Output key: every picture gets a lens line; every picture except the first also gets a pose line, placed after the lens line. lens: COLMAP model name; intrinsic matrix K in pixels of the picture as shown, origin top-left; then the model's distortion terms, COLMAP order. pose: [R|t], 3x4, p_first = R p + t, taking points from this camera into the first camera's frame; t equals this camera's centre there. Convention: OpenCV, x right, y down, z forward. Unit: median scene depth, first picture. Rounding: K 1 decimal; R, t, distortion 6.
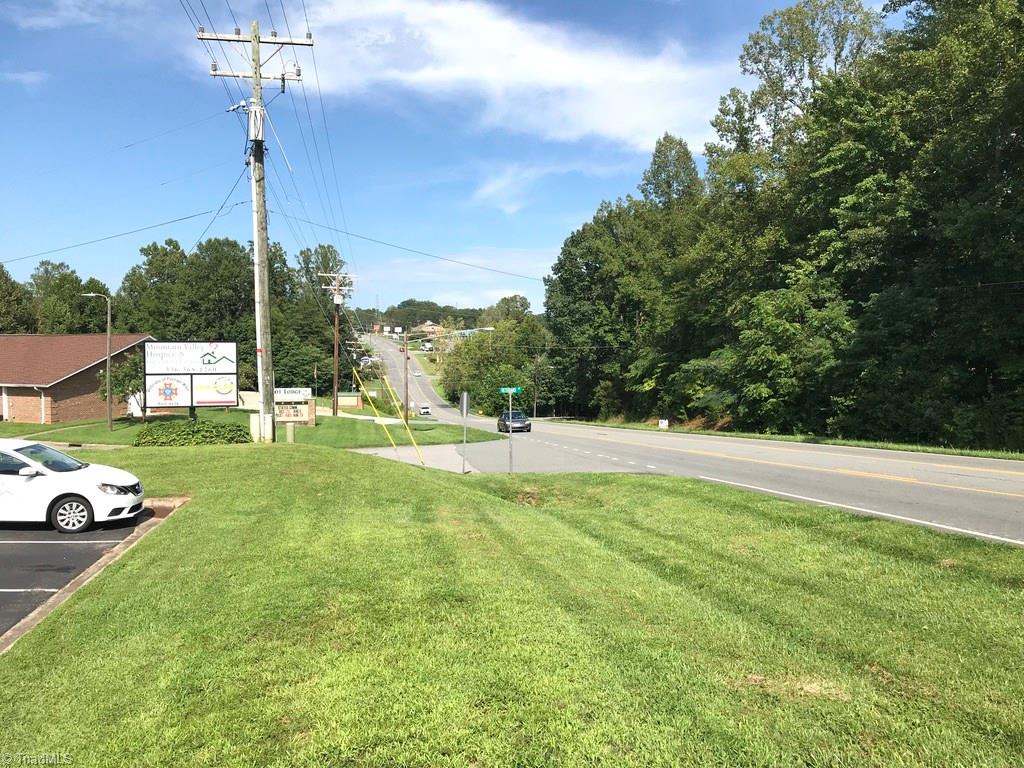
lens RADIAL K [[836.3, 0, 512.0], [0, 836.3, 386.9], [0, 0, 1]] dist [-0.001429, 0.001153]
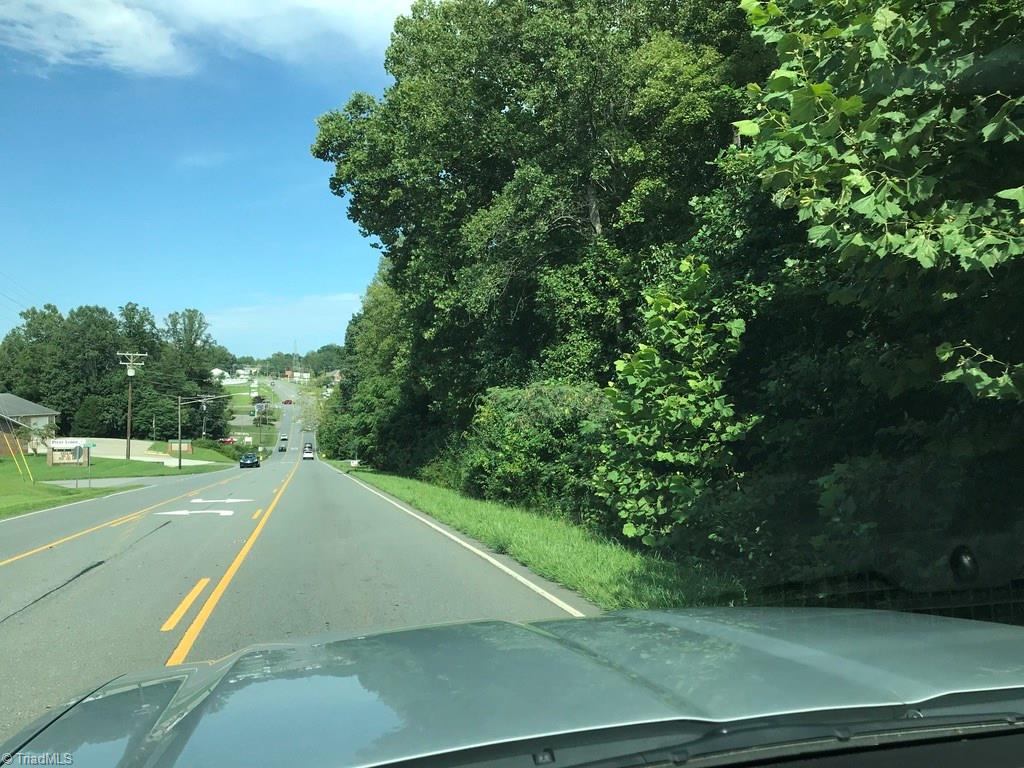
lens RADIAL K [[836.3, 0, 512.1], [0, 836.3, 383.9], [0, 0, 1]] dist [-0.001429, 0.001153]
pose [[0.996756, 0.002077, 0.080456, 0.139149], [0.002305, 0.998521, -0.054324, -0.005384], [-0.080450, 0.054334, 0.995277, -0.191921]]
